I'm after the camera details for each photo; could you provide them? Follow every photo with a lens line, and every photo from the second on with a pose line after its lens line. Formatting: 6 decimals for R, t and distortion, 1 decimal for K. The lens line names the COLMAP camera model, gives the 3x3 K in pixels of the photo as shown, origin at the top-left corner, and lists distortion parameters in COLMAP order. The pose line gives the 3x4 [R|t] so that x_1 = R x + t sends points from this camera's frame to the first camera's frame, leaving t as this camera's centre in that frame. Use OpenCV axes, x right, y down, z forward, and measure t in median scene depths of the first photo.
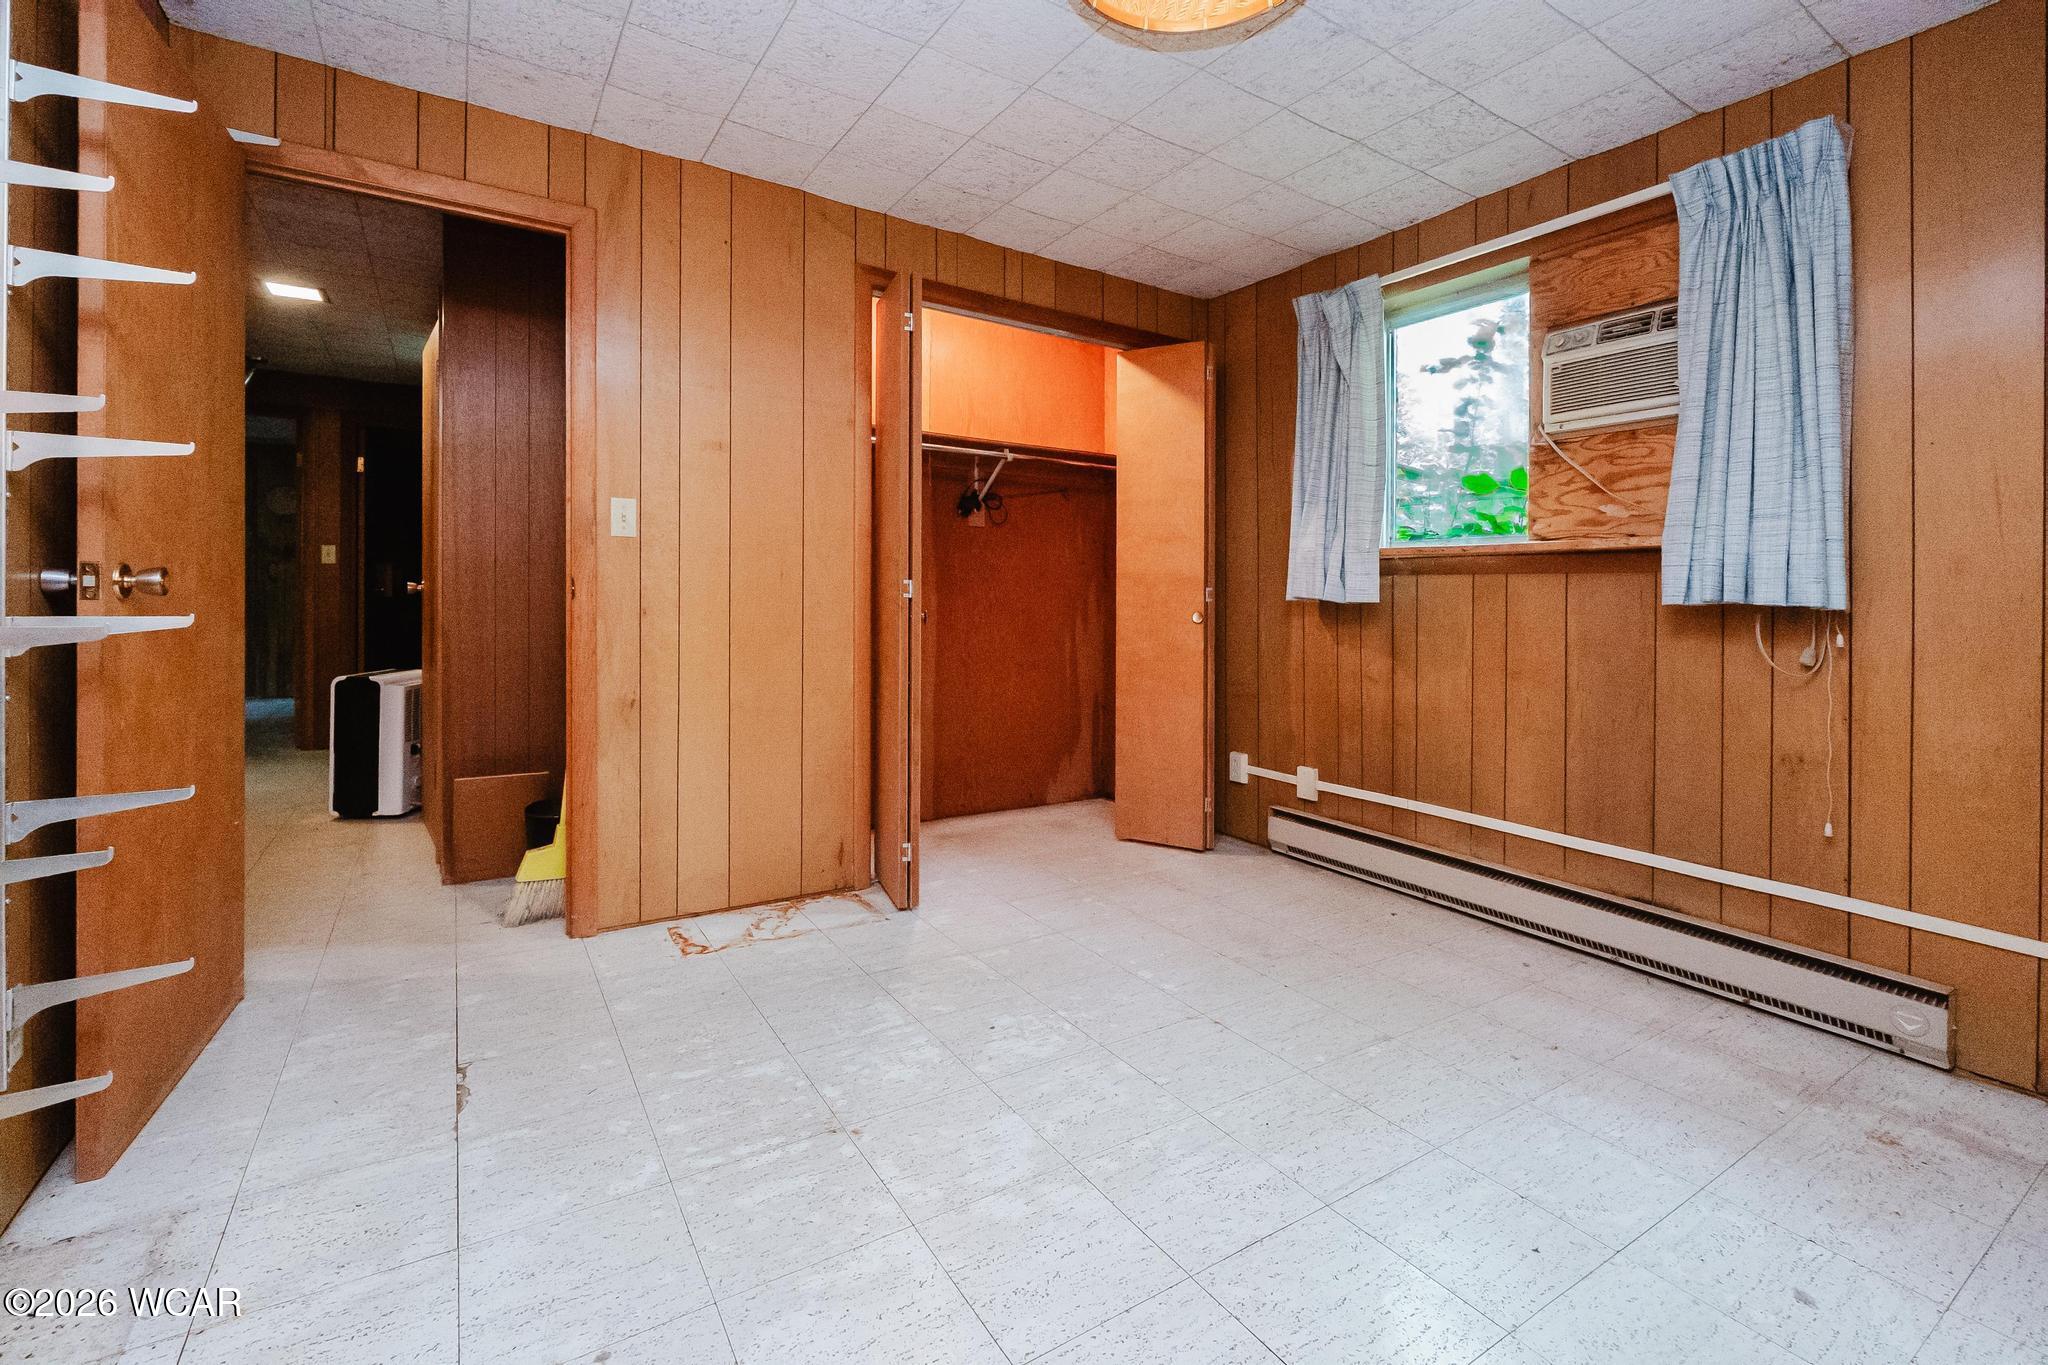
lens RADIAL K [[882.1, 0, 1032.1], [0, 882.1, 606.0], [0, 0, 1]] dist [-0.007726, -0.000506]
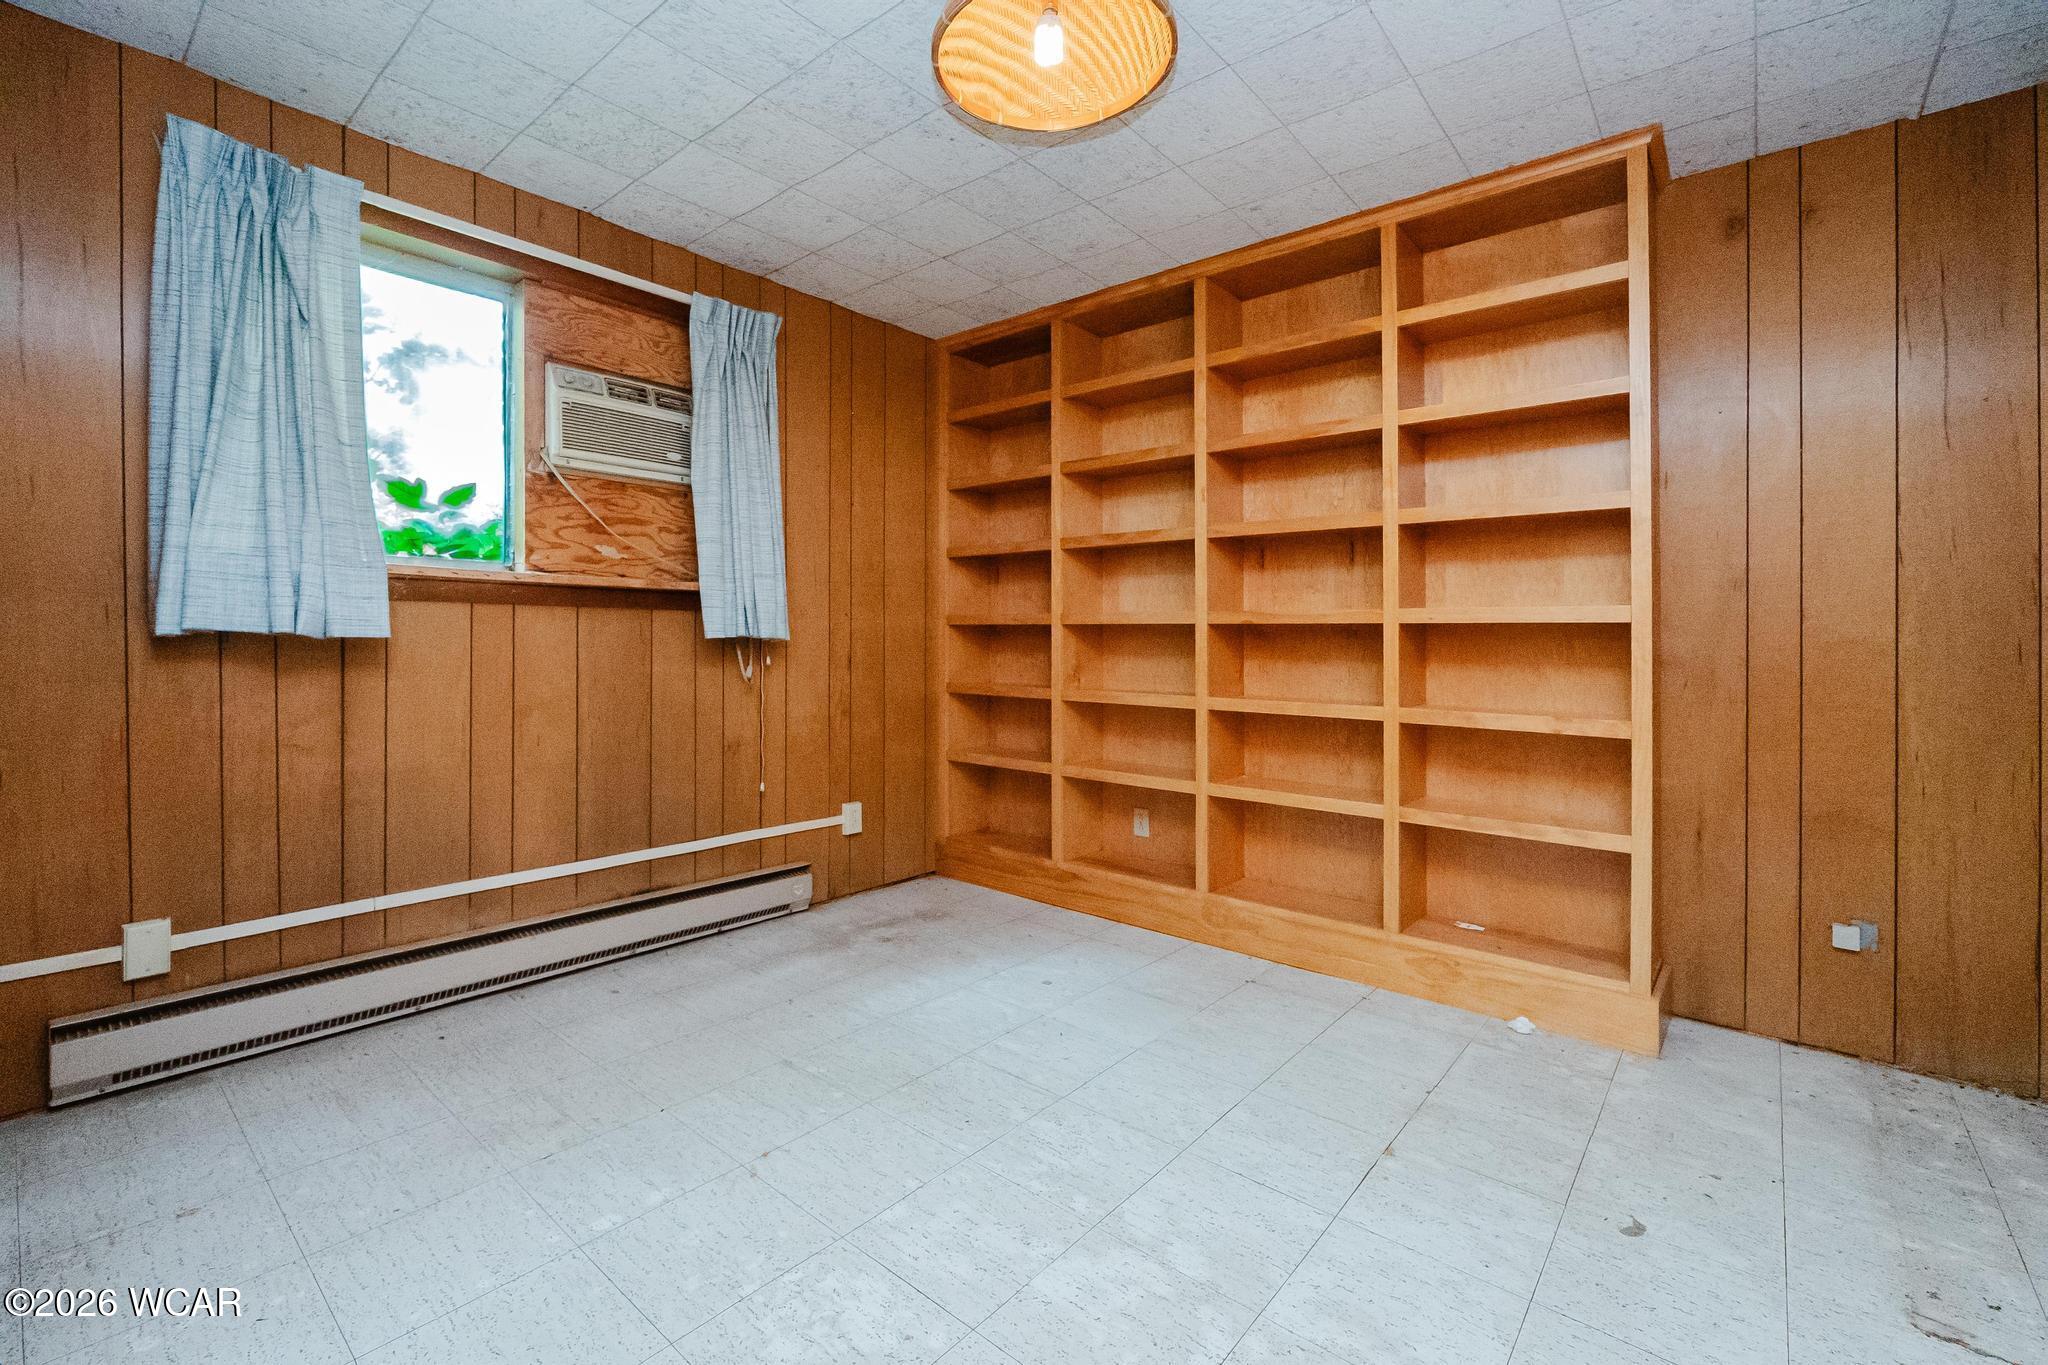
lens RADIAL K [[882.1, 0, 992.8], [0, 882.1, 611.5], [0, 0, 1]] dist [-0.007726, -0.000506]
pose [[-0.271192, 0.010686, 0.962466, -0.533193], [-0.006869, 0.999891, -0.013037, -0.022544], [-0.962501, -0.010147, -0.271090, 0.841678]]
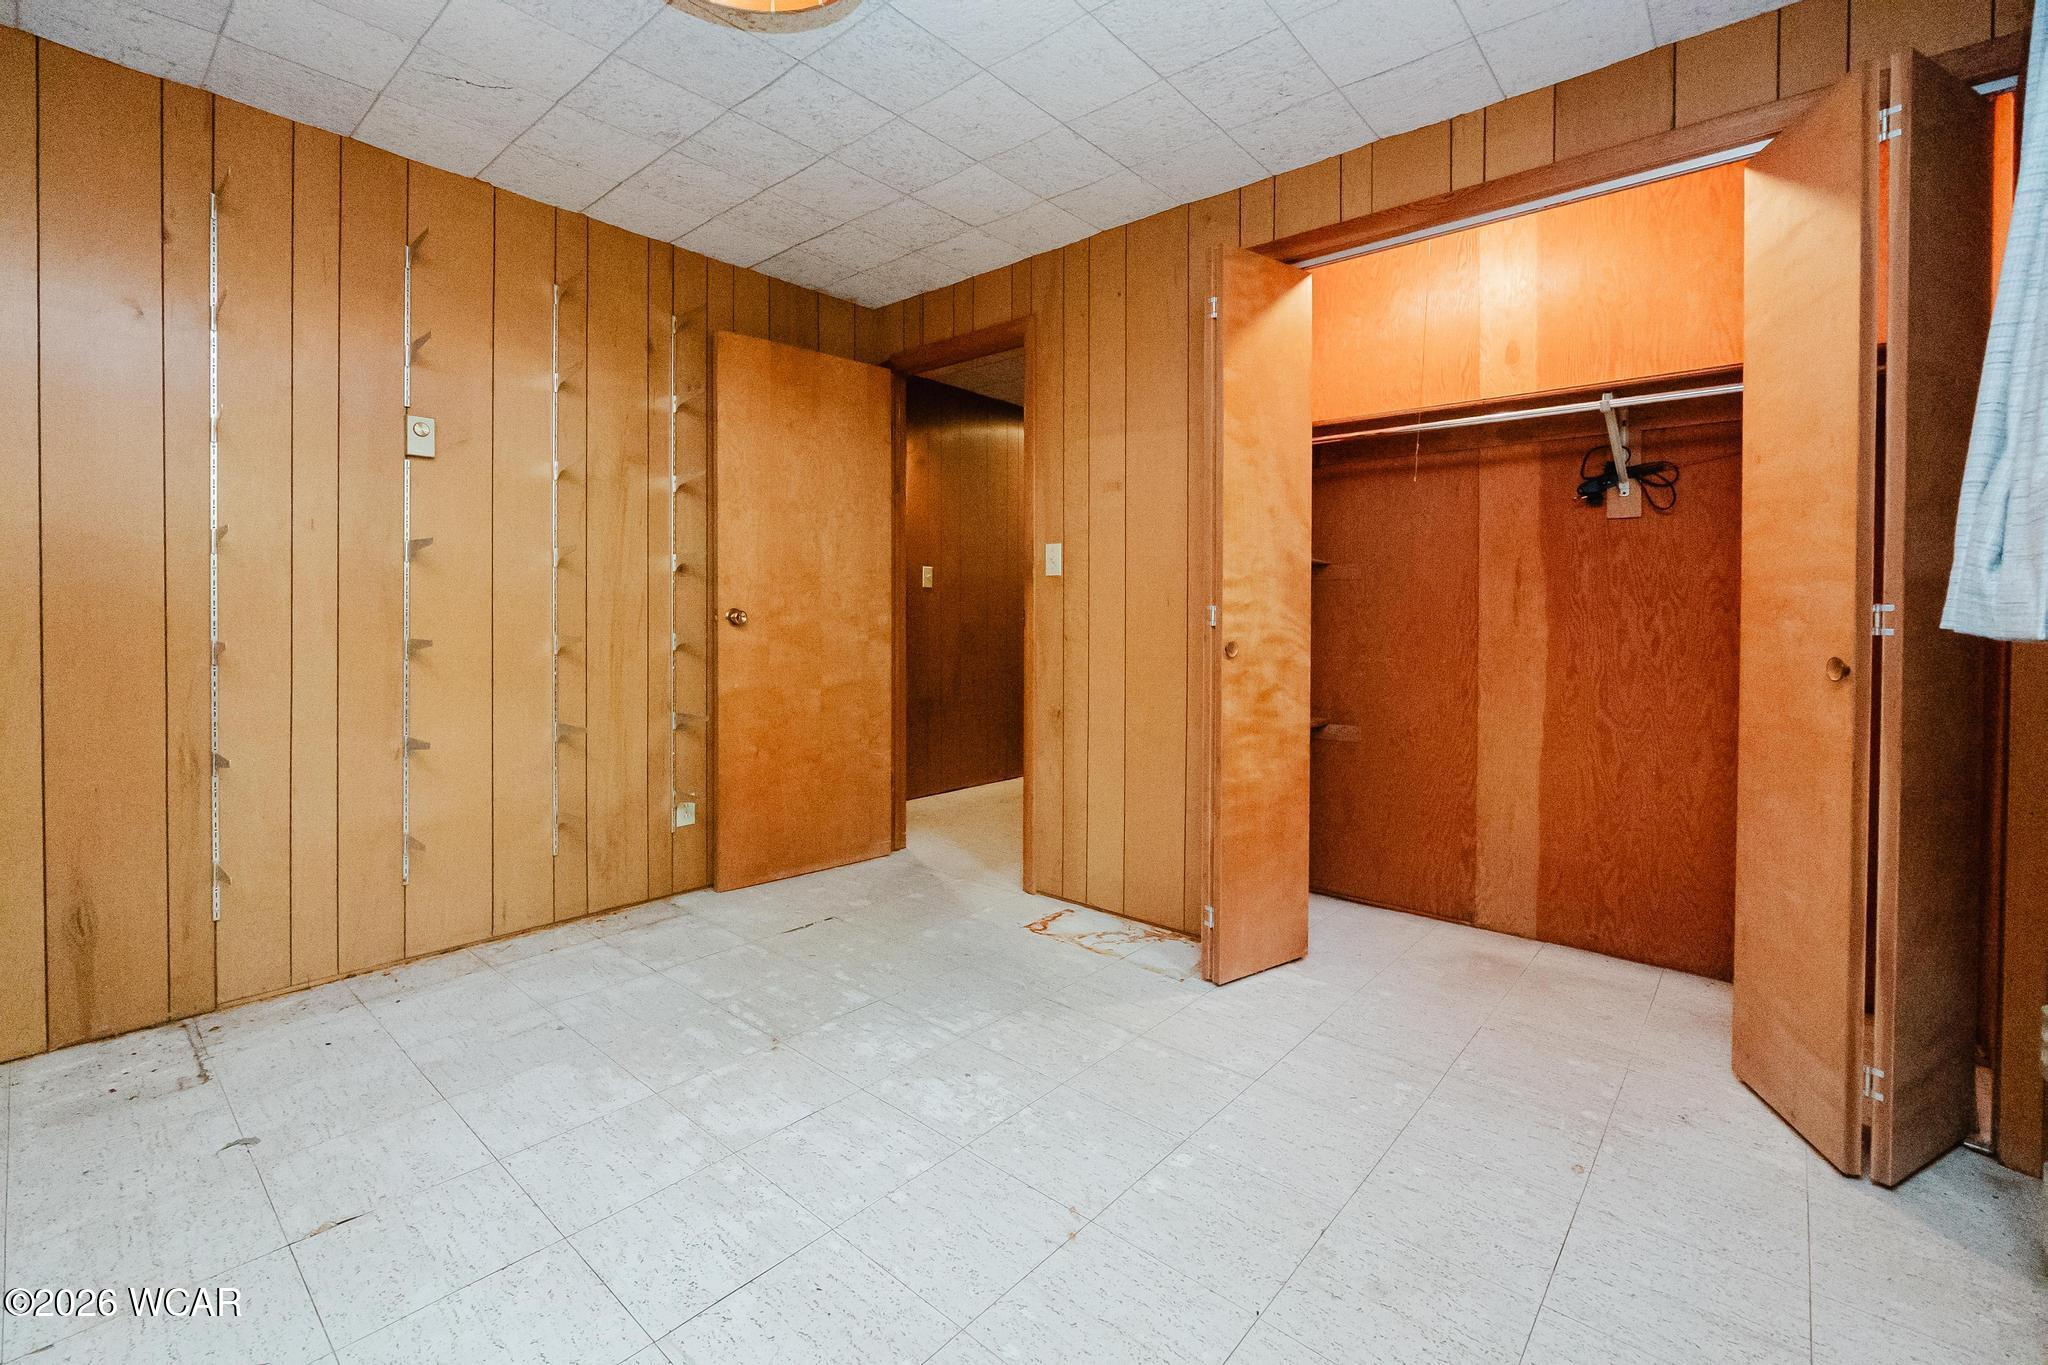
lens RADIAL K [[882.1, 0, 1013.0], [0, 882.1, 642.8], [0, 0, 1]] dist [-0.007726, -0.000506]
pose [[0.283079, 0.021326, -0.958859, 0.702809], [-0.012812, 0.999748, 0.018453, -0.007318], [0.959011, 0.007062, 0.283281, 0.620166]]
